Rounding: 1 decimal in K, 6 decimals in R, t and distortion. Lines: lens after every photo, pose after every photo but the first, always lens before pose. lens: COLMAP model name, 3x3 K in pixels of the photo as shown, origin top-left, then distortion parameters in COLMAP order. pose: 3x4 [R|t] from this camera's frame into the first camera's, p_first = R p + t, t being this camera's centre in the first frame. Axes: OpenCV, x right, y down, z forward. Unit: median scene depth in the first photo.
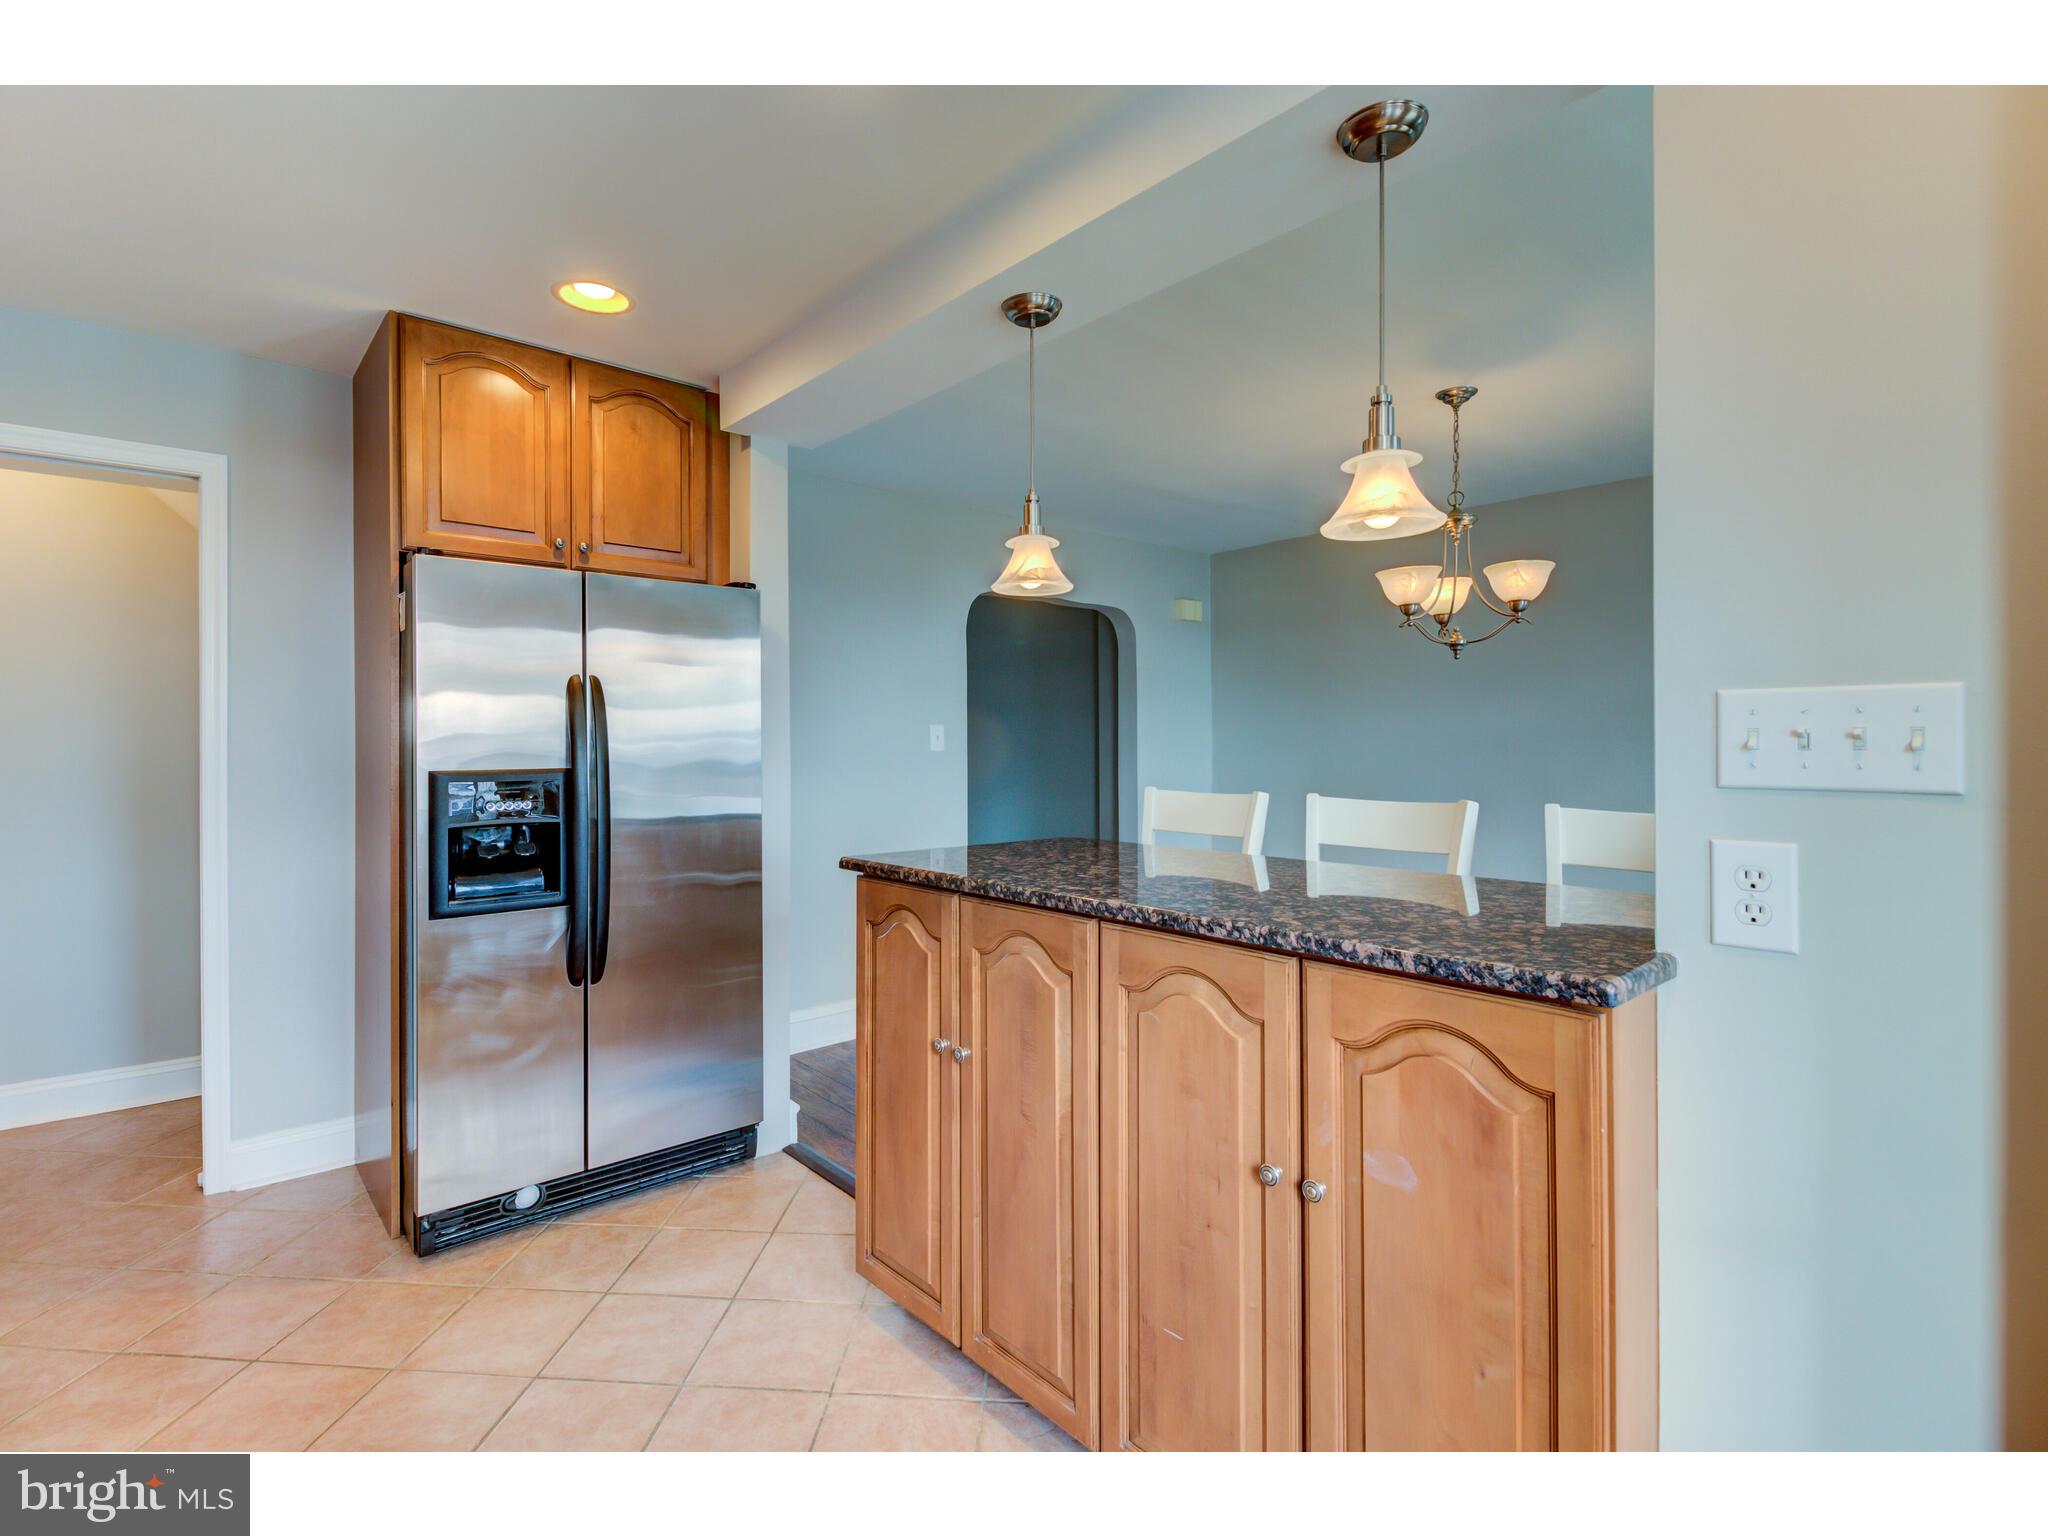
lens RADIAL K [[963.6, 0, 1035.5], [0, 963.6, 746.4], [0, 0, 1]] dist [-0.005442, -0.000299]
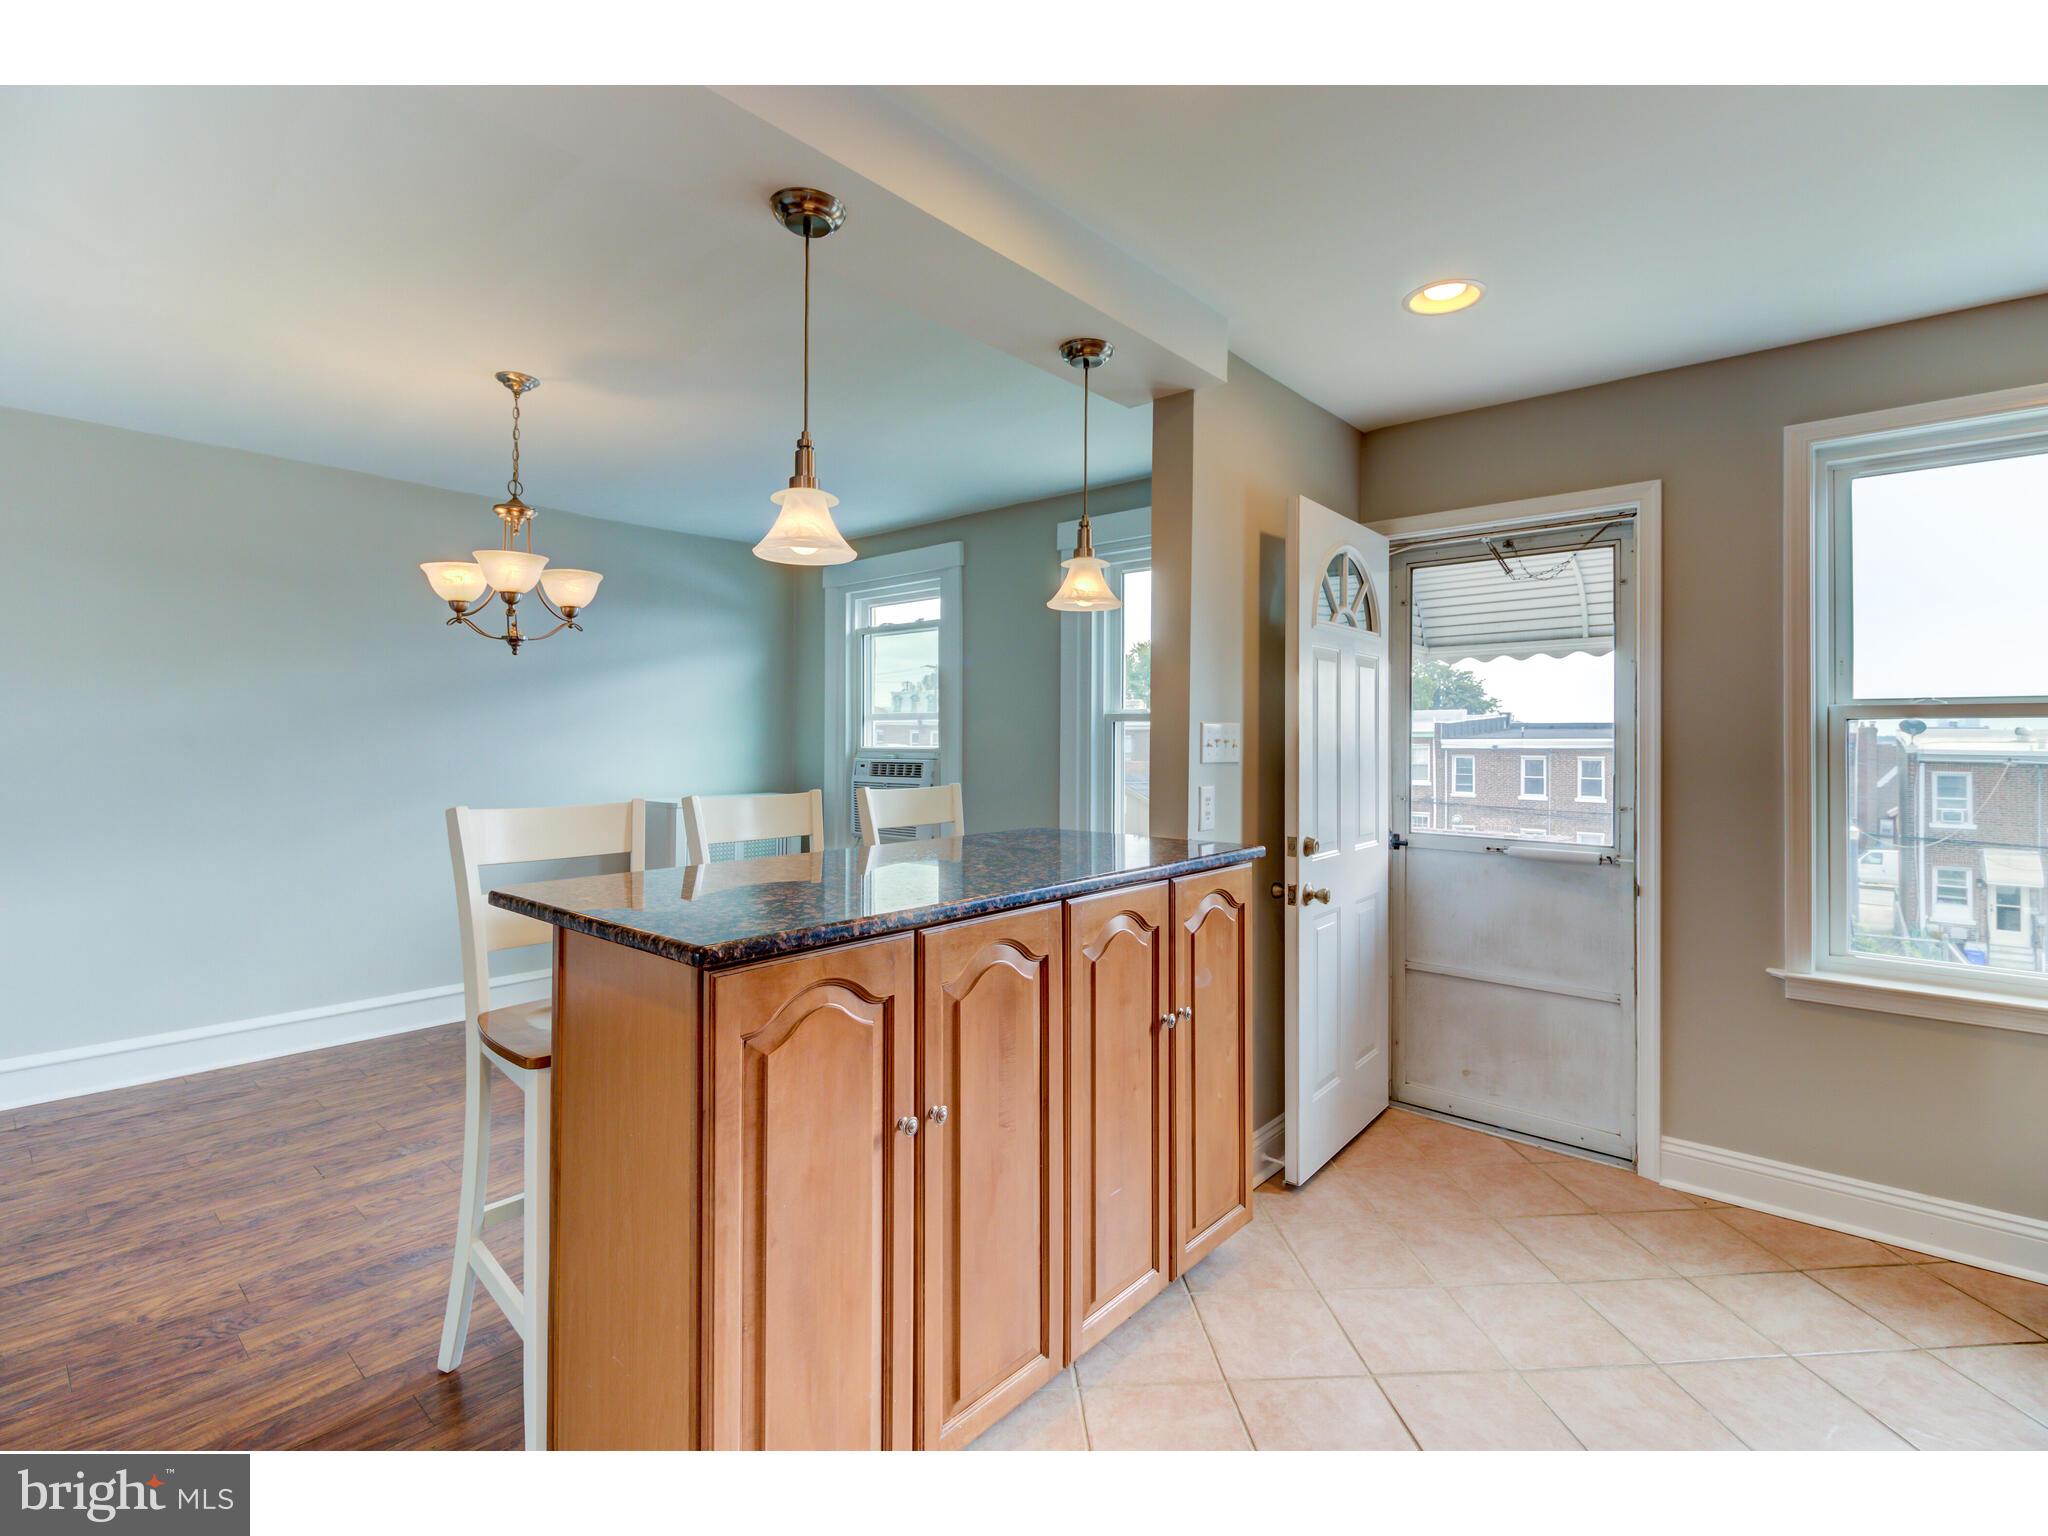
lens RADIAL K [[909.7, 0, 1016.3], [0, 909.7, 747.6], [0, 0, 1]] dist [0.001331, -0.000300]
pose [[-0.147586, -0.004465, 0.989039, -0.630976], [0.001435, 0.999988, 0.004728, -0.002614], [-0.989048, 0.002117, -0.147578, 0.759951]]
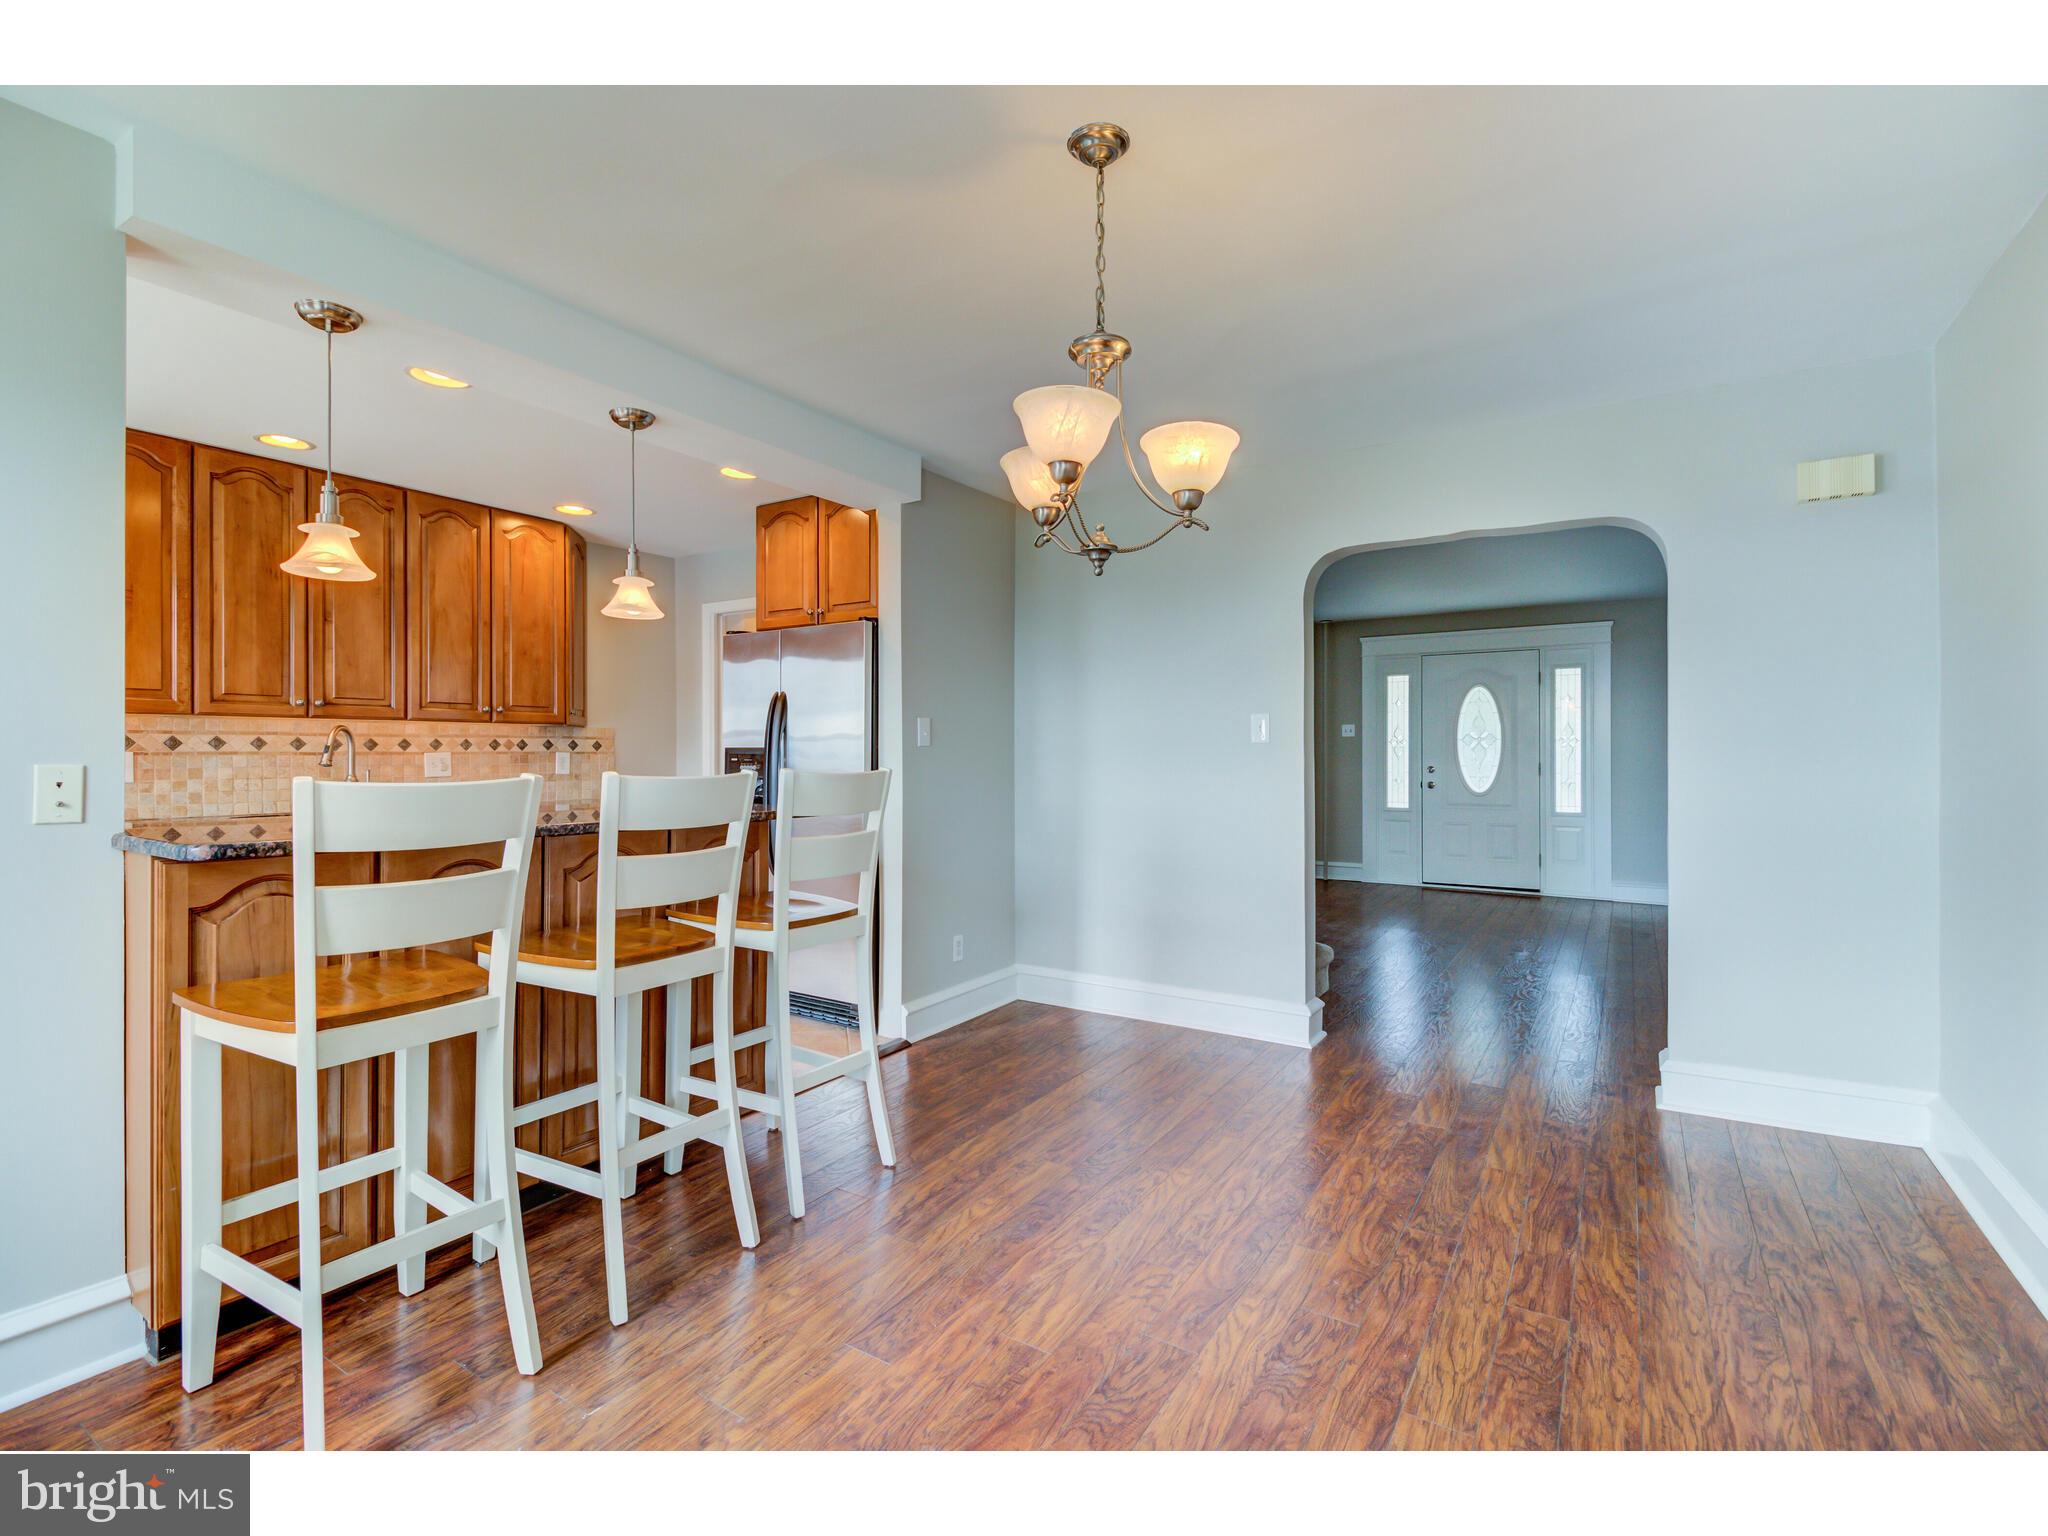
lens RADIAL K [[963.6, 0, 1019.1], [0, 963.6, 762.2], [0, 0, 1]] dist [-0.005442, -0.000299]
pose [[0.267026, 0.006064, -0.963670, 1.242108], [-0.004569, 0.999977, 0.005026, 0.039301], [0.963679, 0.003061, 0.267047, 0.955858]]
